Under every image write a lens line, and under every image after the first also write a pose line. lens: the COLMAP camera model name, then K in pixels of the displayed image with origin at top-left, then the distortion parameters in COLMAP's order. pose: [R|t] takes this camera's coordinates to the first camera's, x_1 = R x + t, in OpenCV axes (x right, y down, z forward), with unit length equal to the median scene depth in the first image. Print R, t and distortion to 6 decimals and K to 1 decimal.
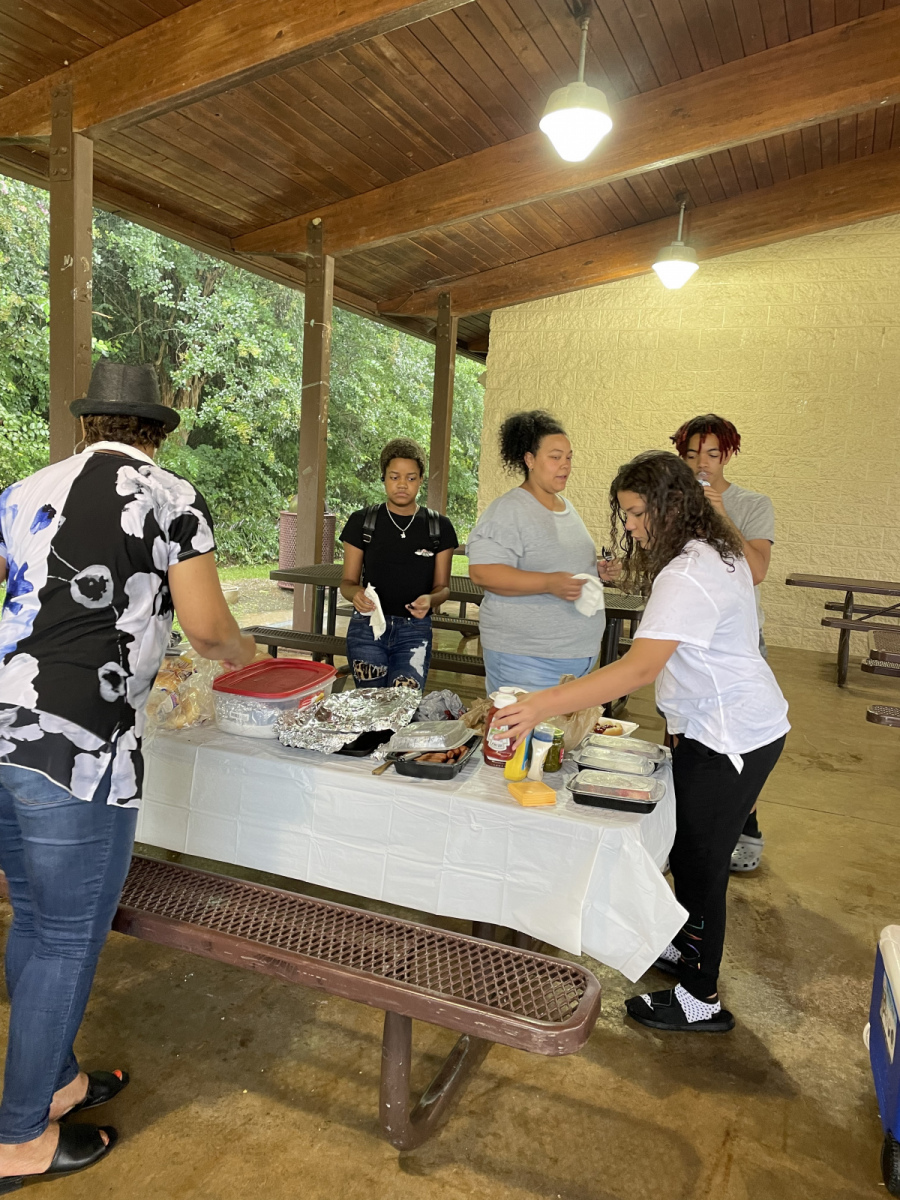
lens RADIAL K [[908.3, 0, 443.6], [0, 908.3, 587.7], [0, 0, 1]] dist [0.101713, -0.128463]
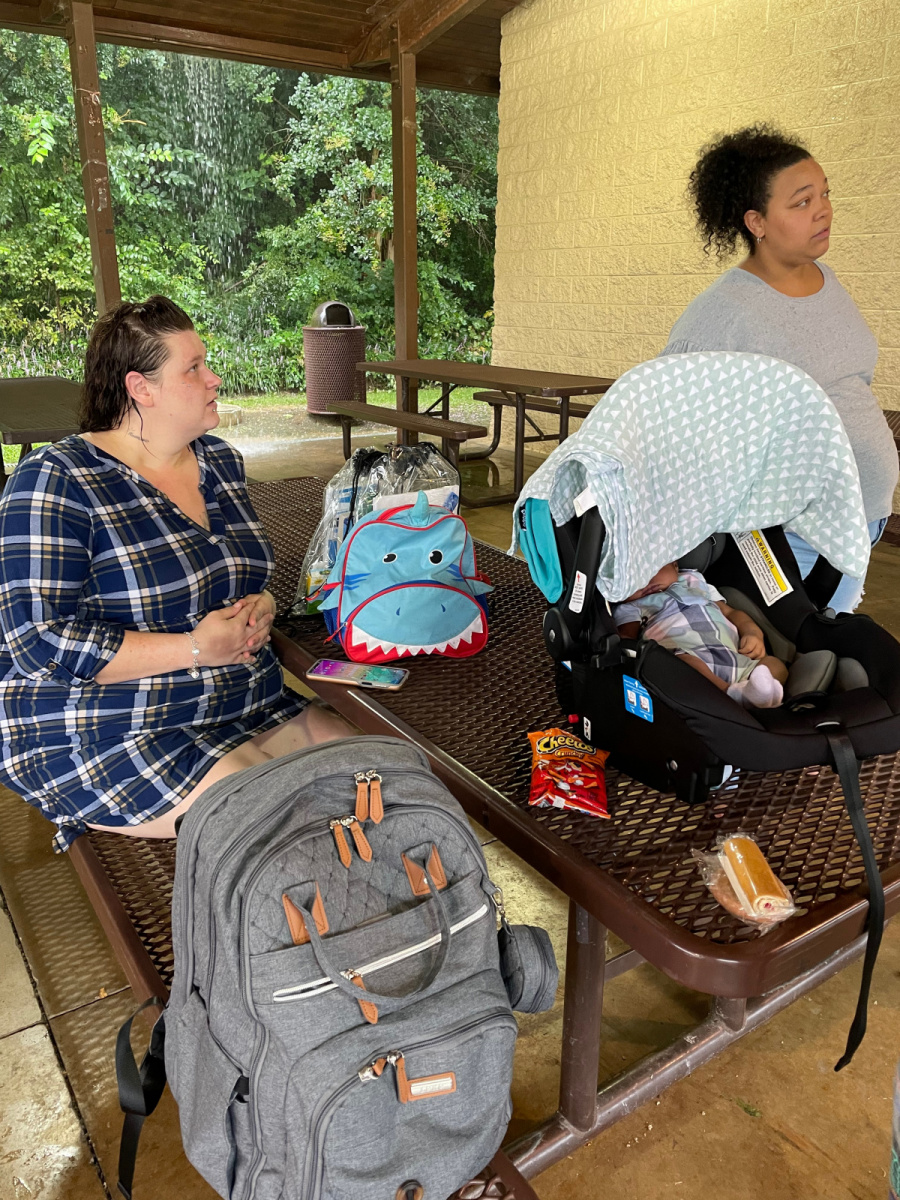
lens RADIAL K [[890.5, 0, 425.8], [0, 890.5, 619.5], [0, 0, 1]] dist [0.062838, -0.088883]
pose [[0.831558, 0.133158, -0.539240, 0.536187], [-0.012283, 0.975009, 0.221824, 0.002003], [0.555302, -0.177837, 0.812413, 0.322182]]
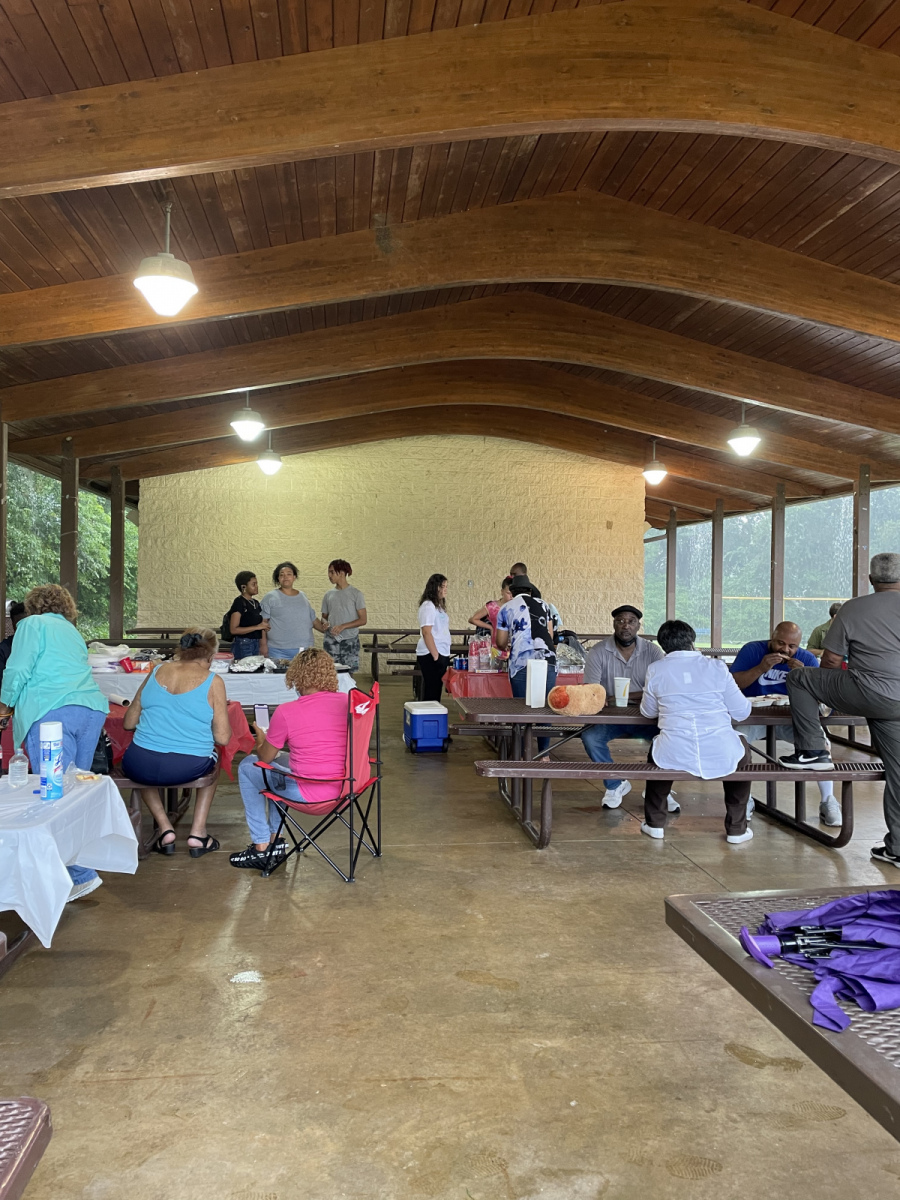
lens RADIAL K [[904.4, 0, 442.4], [0, 904.4, 592.6], [0, 0, 1]] dist [0.105705, -0.130913]
pose [[0.867509, -0.051743, 0.494722, -0.313556], [0.099001, 0.992638, -0.069780, 0.053649], [-0.487469, 0.109513, 0.866245, -0.607934]]
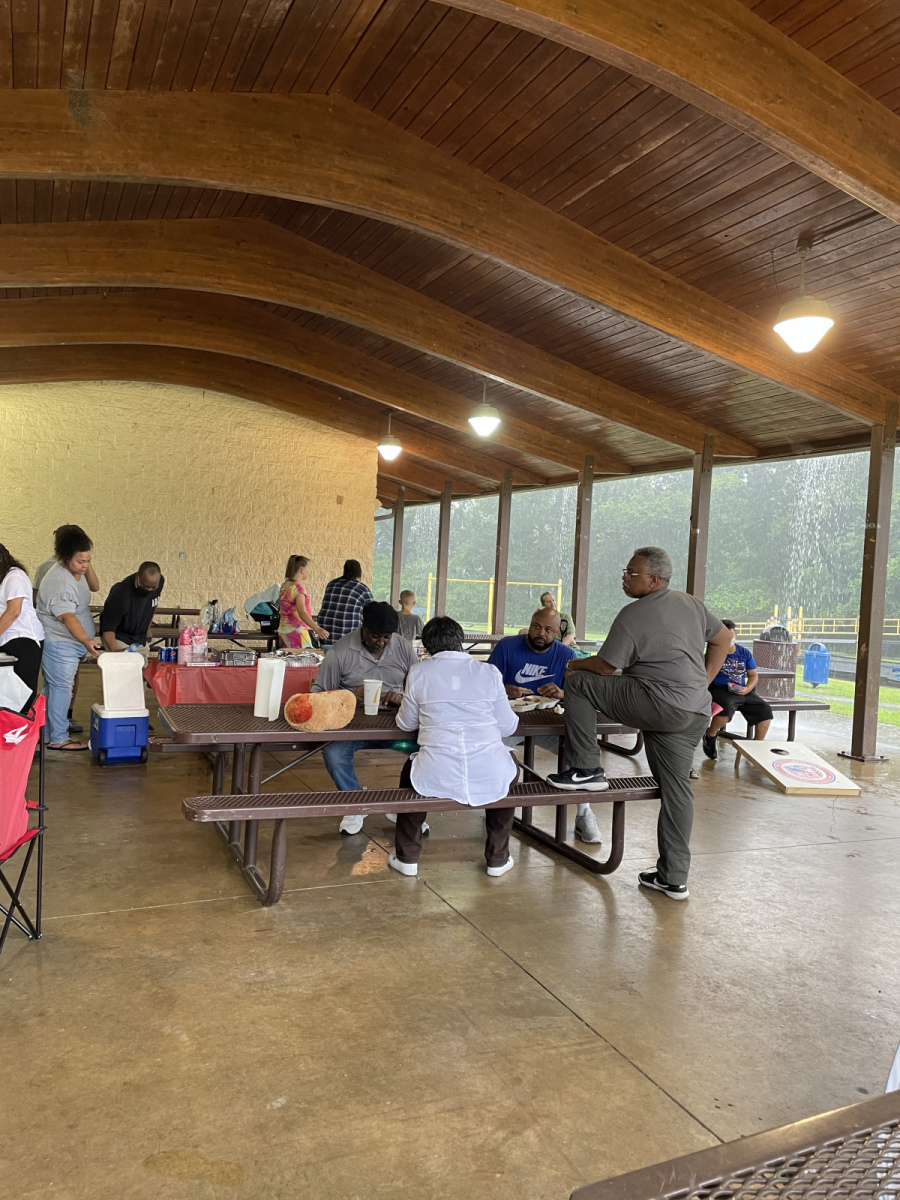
lens RADIAL K [[908.3, 0, 443.6], [0, 908.3, 587.7], [0, 0, 1]] dist [0.101713, -0.128463]
pose [[0.675772, -0.036802, 0.736191, -0.249722], [0.077079, 0.996805, -0.020924, 0.040910], [-0.733069, 0.070885, 0.676450, -0.498518]]
